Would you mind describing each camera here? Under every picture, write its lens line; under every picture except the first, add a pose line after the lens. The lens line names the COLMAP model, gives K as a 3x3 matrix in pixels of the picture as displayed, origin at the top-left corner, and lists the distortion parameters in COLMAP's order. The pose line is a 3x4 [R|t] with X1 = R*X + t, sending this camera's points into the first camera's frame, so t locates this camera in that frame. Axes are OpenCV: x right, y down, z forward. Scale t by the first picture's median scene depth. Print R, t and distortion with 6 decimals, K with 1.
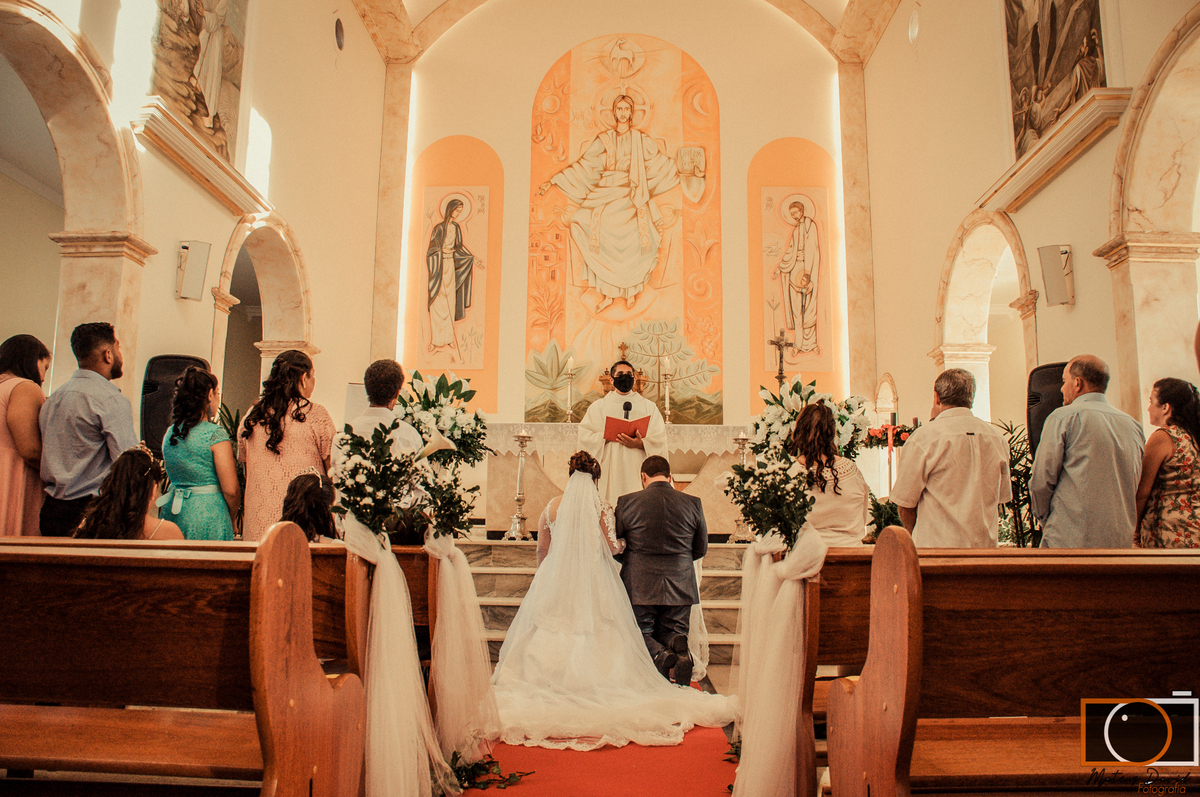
lens RADIAL K [[937.7, 0, 600.0], [0, 937.7, 398.5], [0, 0, 1]] dist [-0.000105, -0.000091]
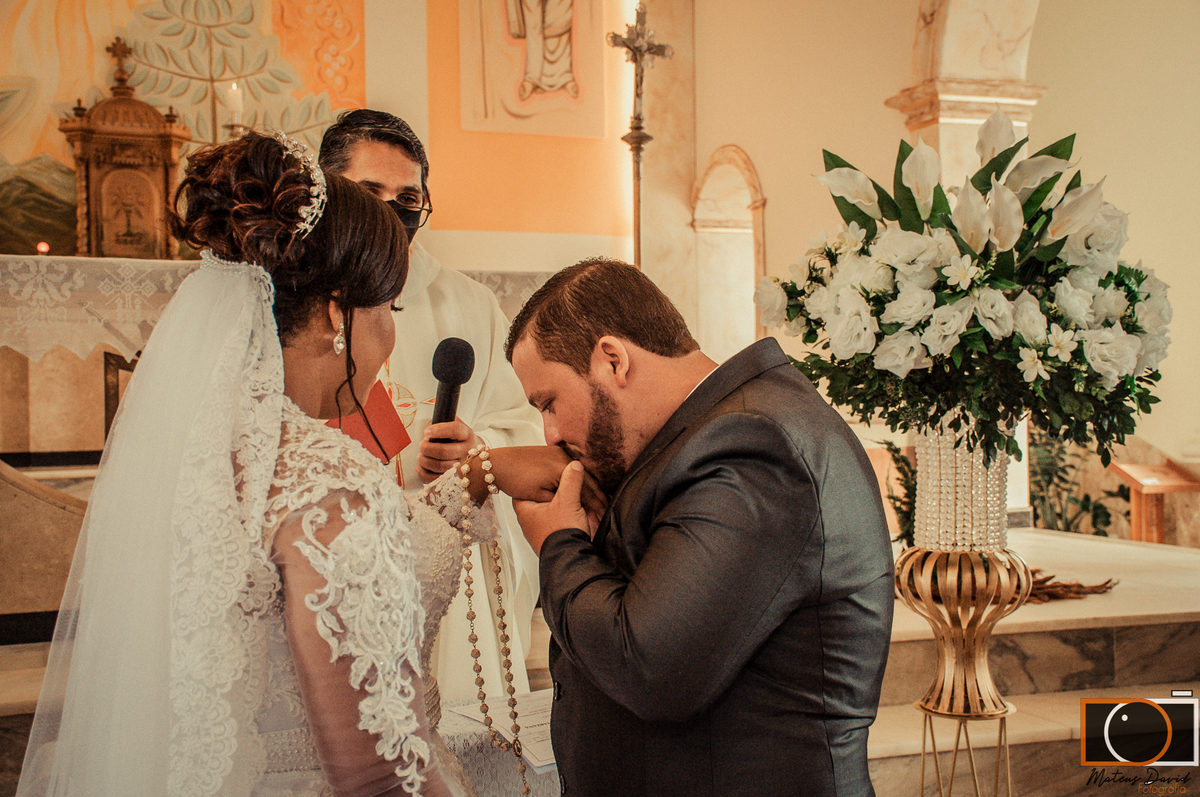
lens RADIAL K [[1517.4, 0, 600.0], [0, 1517.4, 398.5], [0, 0, 1]] dist [0.019249, 0.583746]
pose [[0.931807, -0.018696, 0.362471, -0.026275], [-0.031148, 0.990869, 0.131181, 0.000620], [-0.361614, -0.133525, 0.922717, 0.294221]]
